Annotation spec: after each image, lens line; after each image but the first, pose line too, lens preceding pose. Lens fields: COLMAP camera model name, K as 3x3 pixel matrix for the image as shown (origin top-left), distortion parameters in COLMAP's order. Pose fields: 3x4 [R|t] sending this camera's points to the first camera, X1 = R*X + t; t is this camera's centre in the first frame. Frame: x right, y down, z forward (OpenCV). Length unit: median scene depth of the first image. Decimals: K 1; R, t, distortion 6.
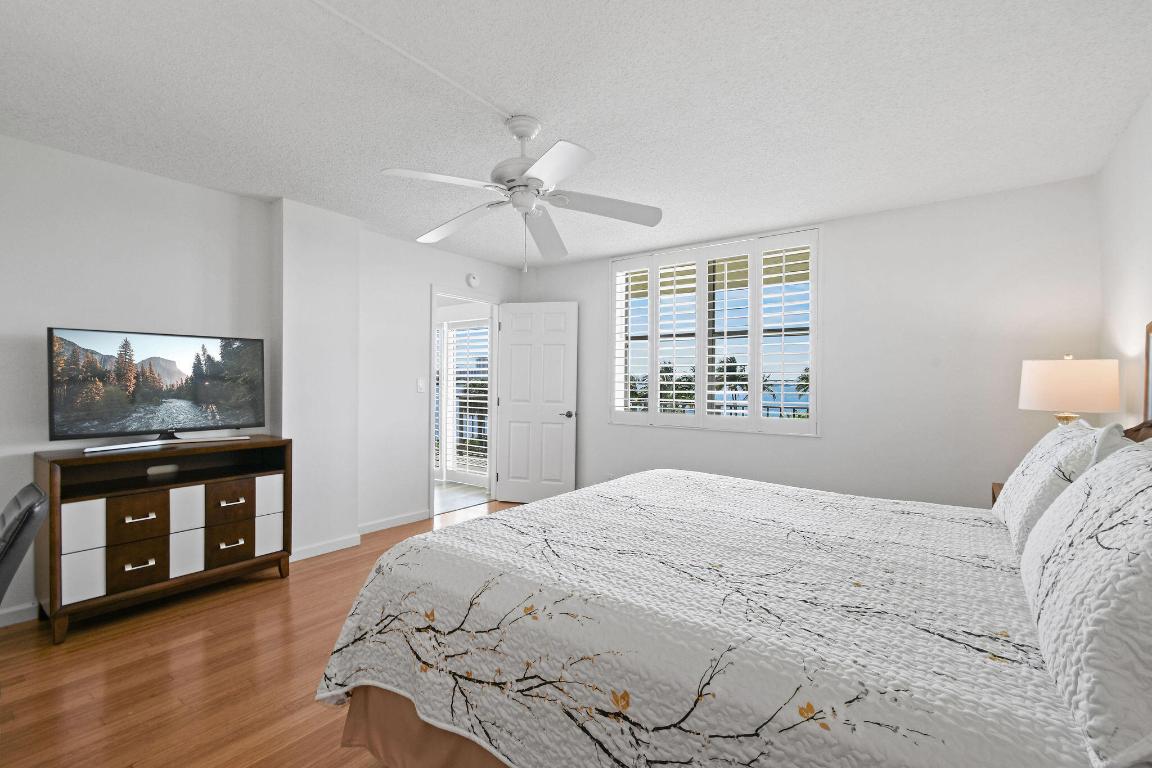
lens RADIAL K [[509.1, 0, 587.8], [0, 509.1, 382.4], [0, 0, 1]] dist [0.002836, -0.000395]
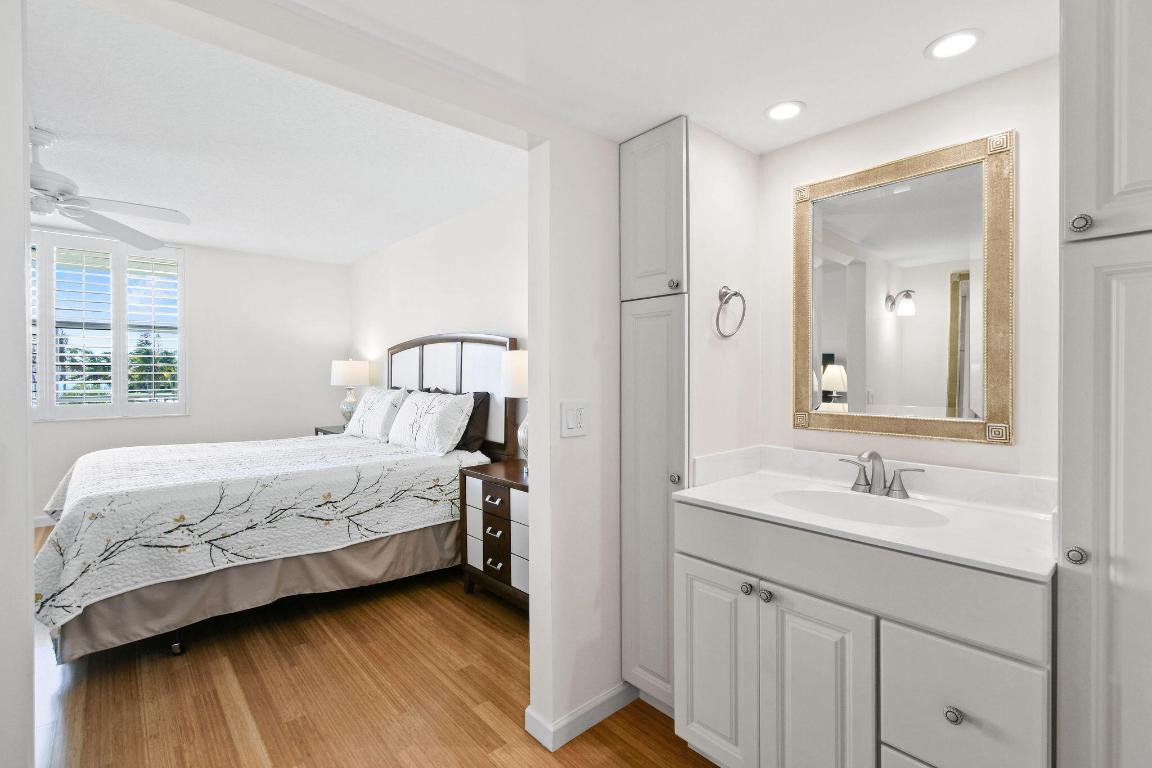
lens RADIAL K [[529.8, 0, 575.3], [0, 529.8, 372.3], [0, 0, 1]] dist [0.004409, 0.000140]
pose [[0.210164, -0.009411, 0.977621, -1.795536], [0.002581, 0.999956, 0.009072, -0.023605], [-0.977663, 0.000617, 0.210179, -0.623078]]
